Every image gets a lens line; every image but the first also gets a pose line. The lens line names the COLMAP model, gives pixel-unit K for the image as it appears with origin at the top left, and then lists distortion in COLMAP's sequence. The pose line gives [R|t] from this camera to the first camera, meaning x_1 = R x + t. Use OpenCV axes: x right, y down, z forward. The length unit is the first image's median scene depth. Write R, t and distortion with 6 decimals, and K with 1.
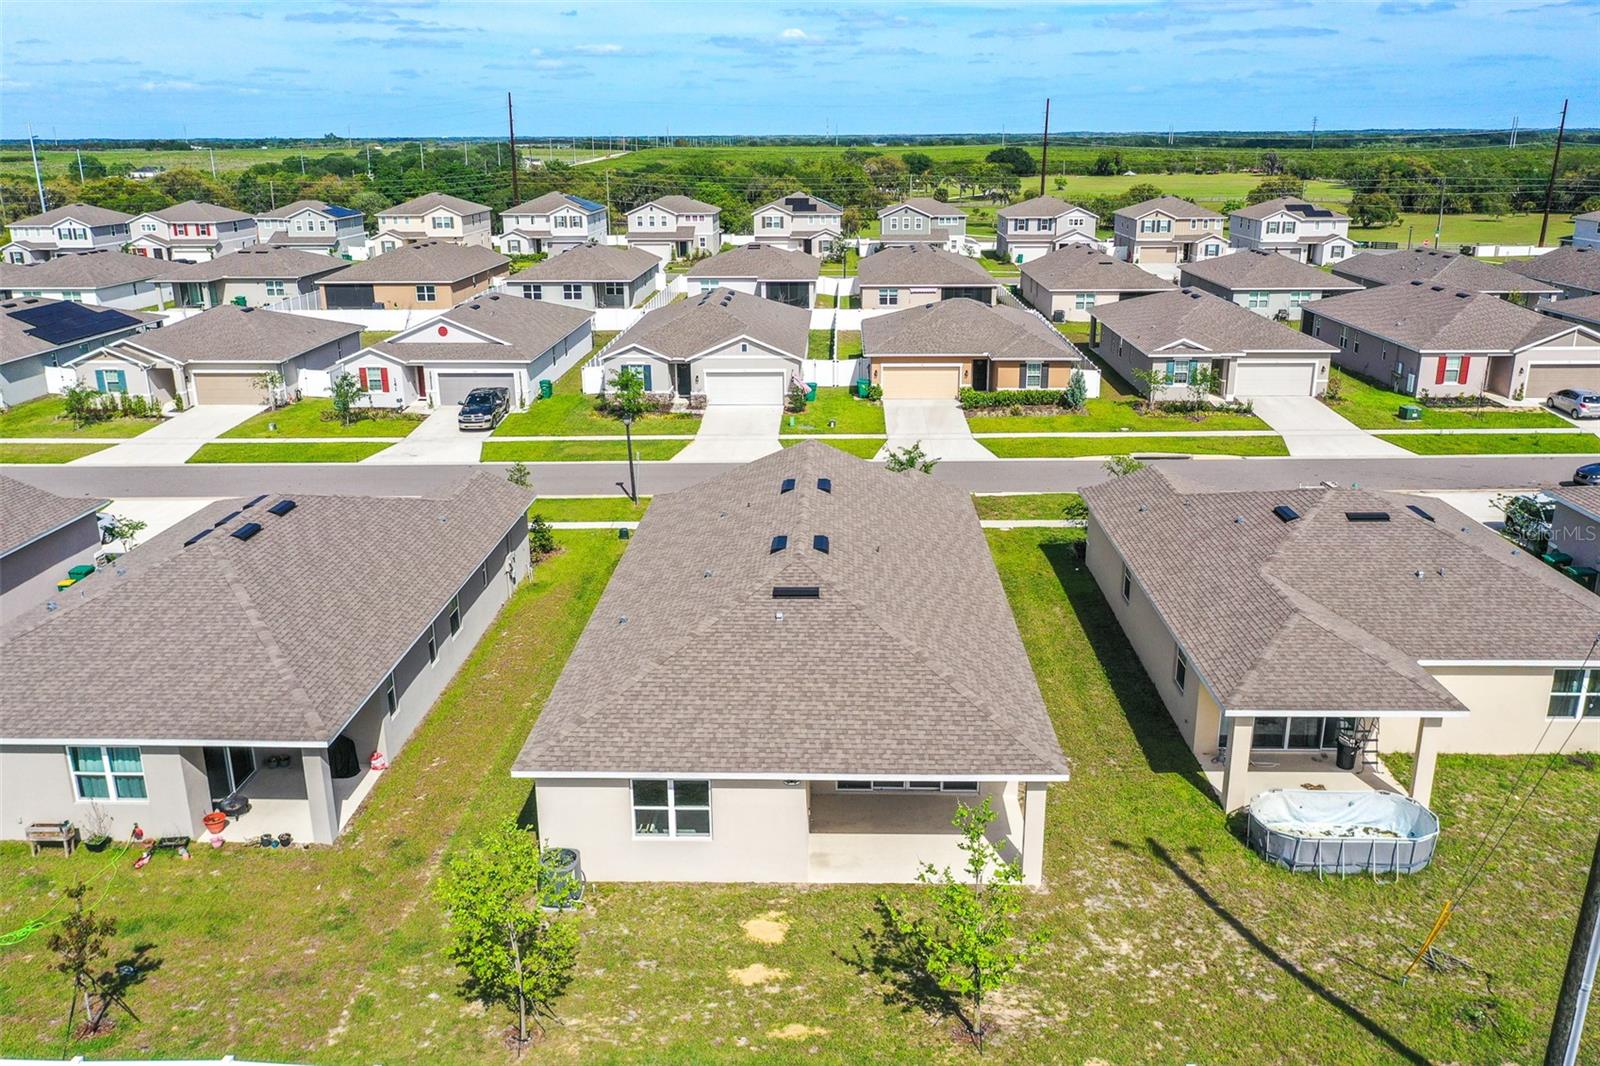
lens RADIAL K [[1286.3, 0, 800.0], [0, 1286.3, 497.0], [0, 0, 1]] dist [0.010527, 0.002750]
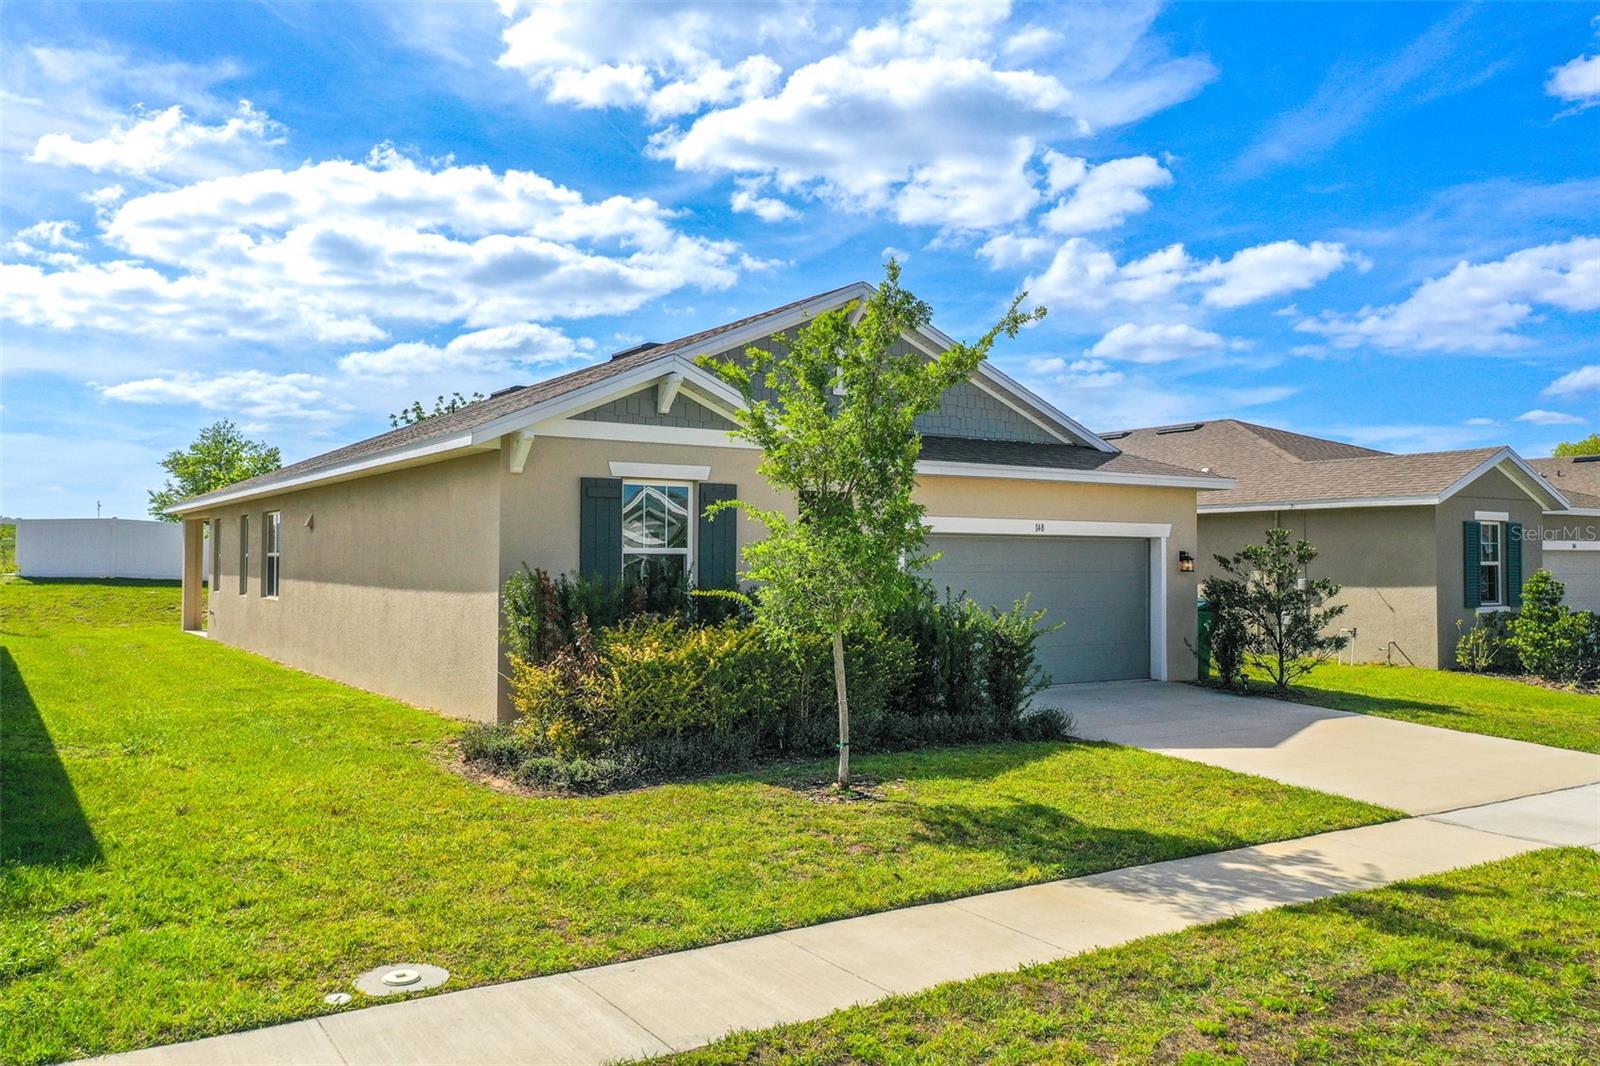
lens RADIAL K [[1252.9, 0, 800.0], [0, 1252.9, 533.0], [0, 0, 1]] dist [0.021961, 0.004886]
pose [[-0.818789, -0.006046, -0.574063, 0.374807], [-0.152939, 0.966106, 0.207964, -0.078957], [0.553348, 0.258075, -0.791962, 2.119126]]
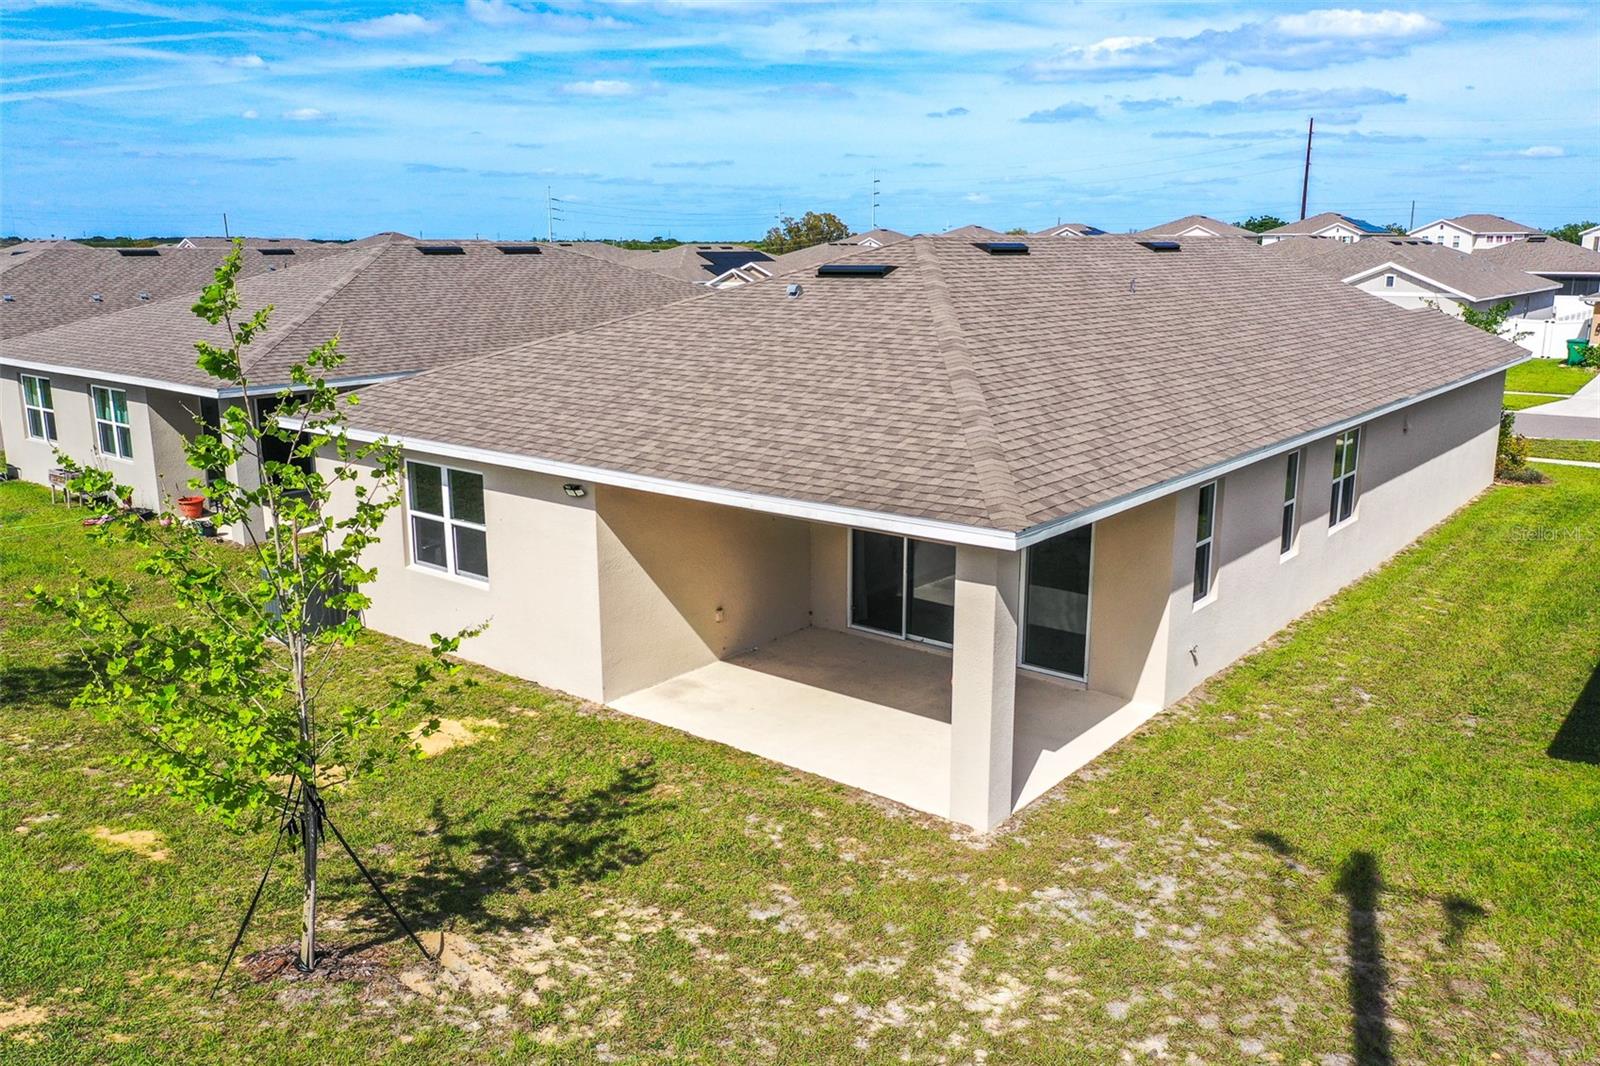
lens RADIAL K [[1280.0, 0, 800.0], [0, 1280.0, 533.0], [0, 0, 1]] dist [-0.027377, -0.000298]
pose [[0.800518, 0.150041, -0.580223, 0.364664], [-0.175120, 0.984462, 0.012966, 0.213200], [0.573153, 0.091229, 0.814354, 0.626420]]
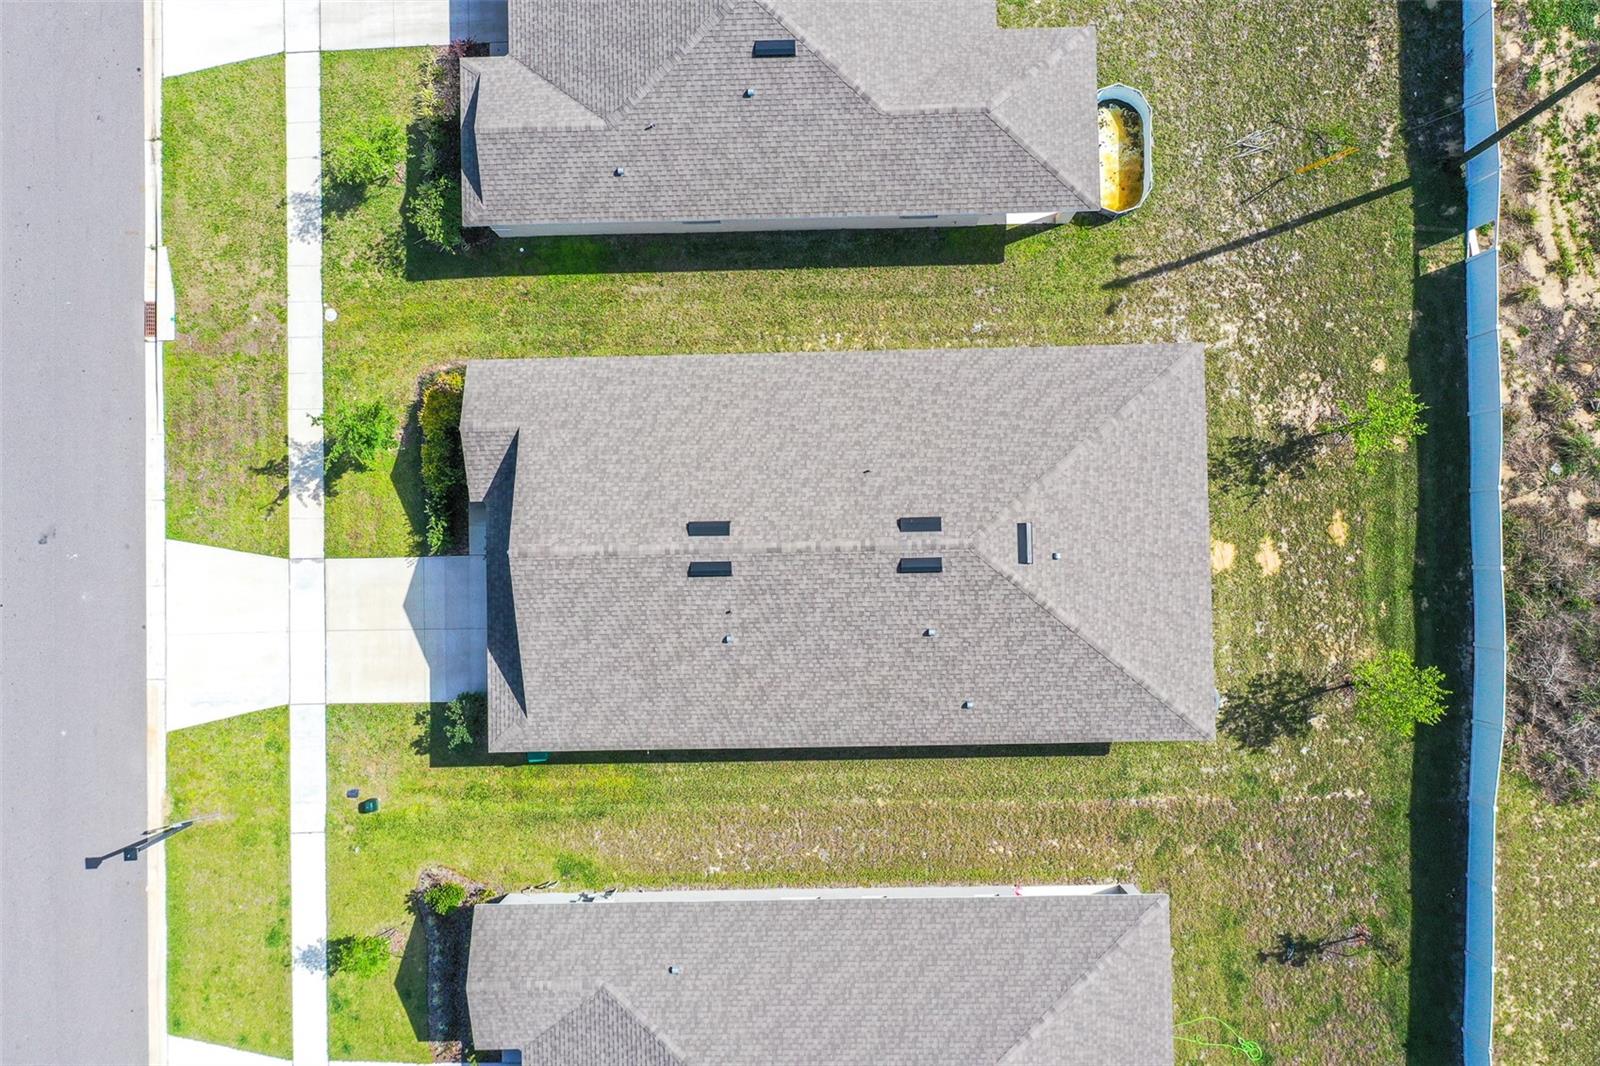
lens RADIAL K [[1261.1, 0, 805.1], [0, 1261.1, 521.2], [0, 0, 1]] dist [0.008089, -0.002515]
pose [[-0.050674, -0.997528, 0.048684, -0.032509], [0.287910, 0.032086, 0.957120, -1.195239], [-0.956316, 0.062518, 0.285572, 0.996559]]
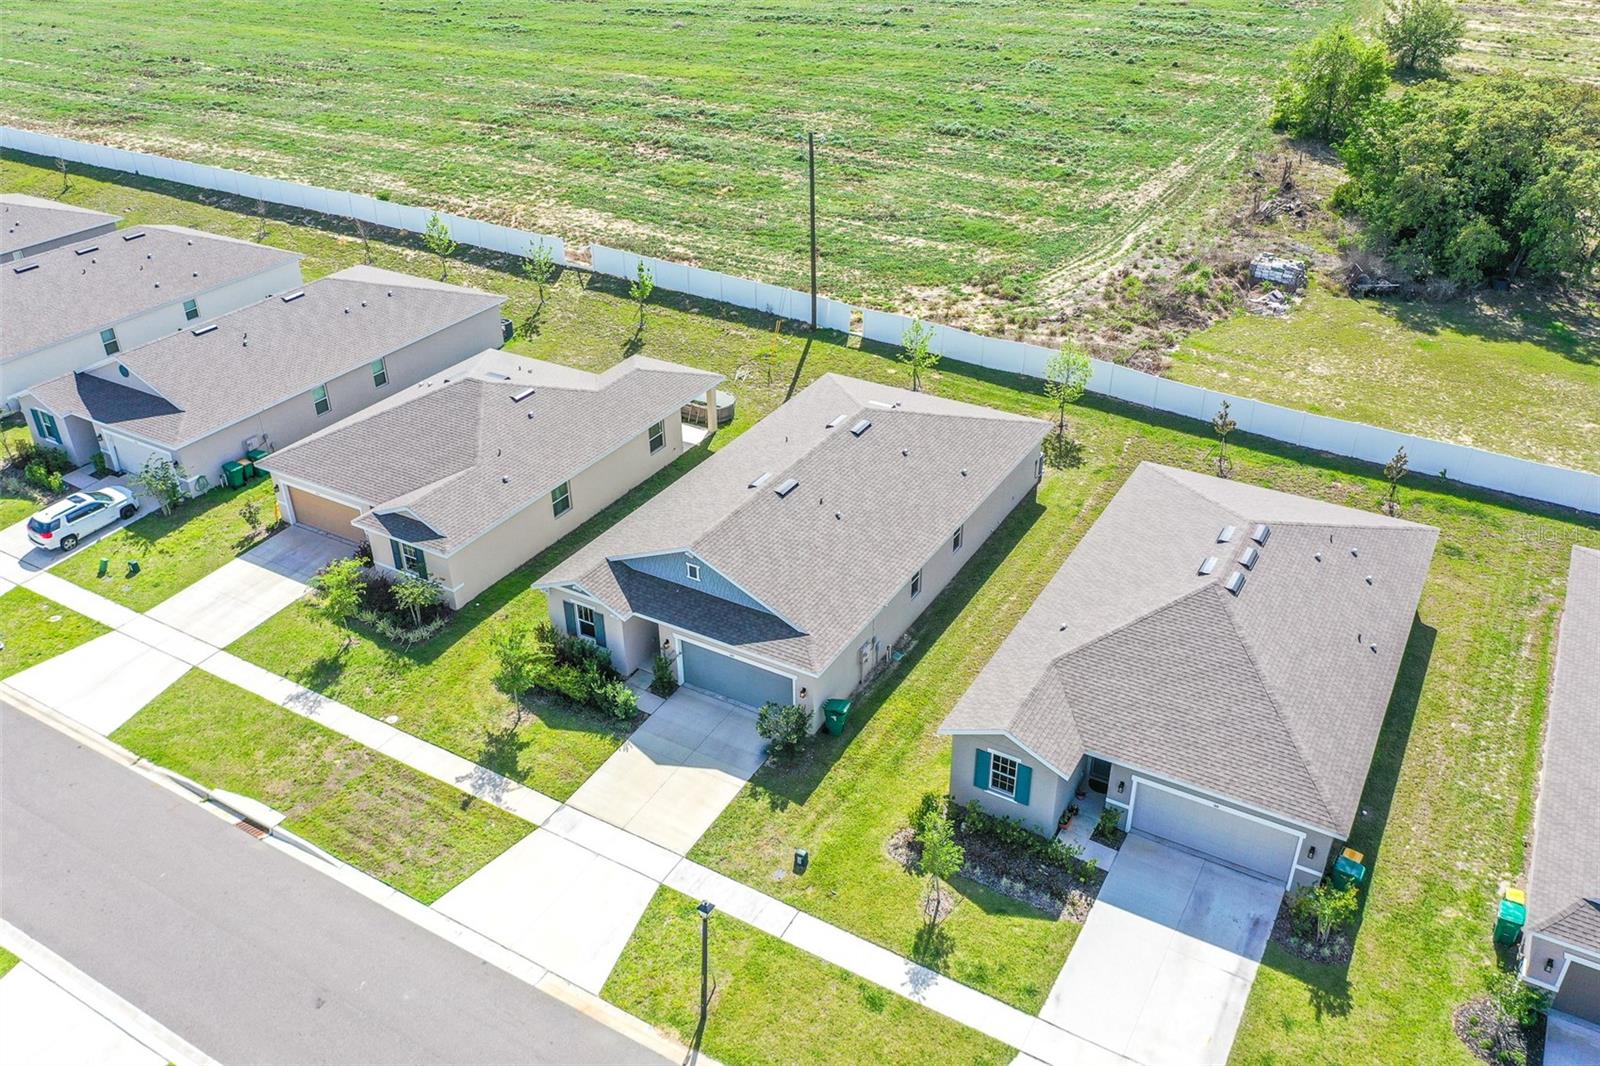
lens RADIAL K [[1252.9, 0, 800.0], [0, 1252.9, 533.0], [0, 0, 1]] dist [0.021961, 0.004886]
pose [[-0.876291, -0.228526, 0.424136, -0.754034], [0.151155, 0.705488, 0.692415, -1.127712], [-0.457457, 0.670867, -0.583670, 2.459869]]
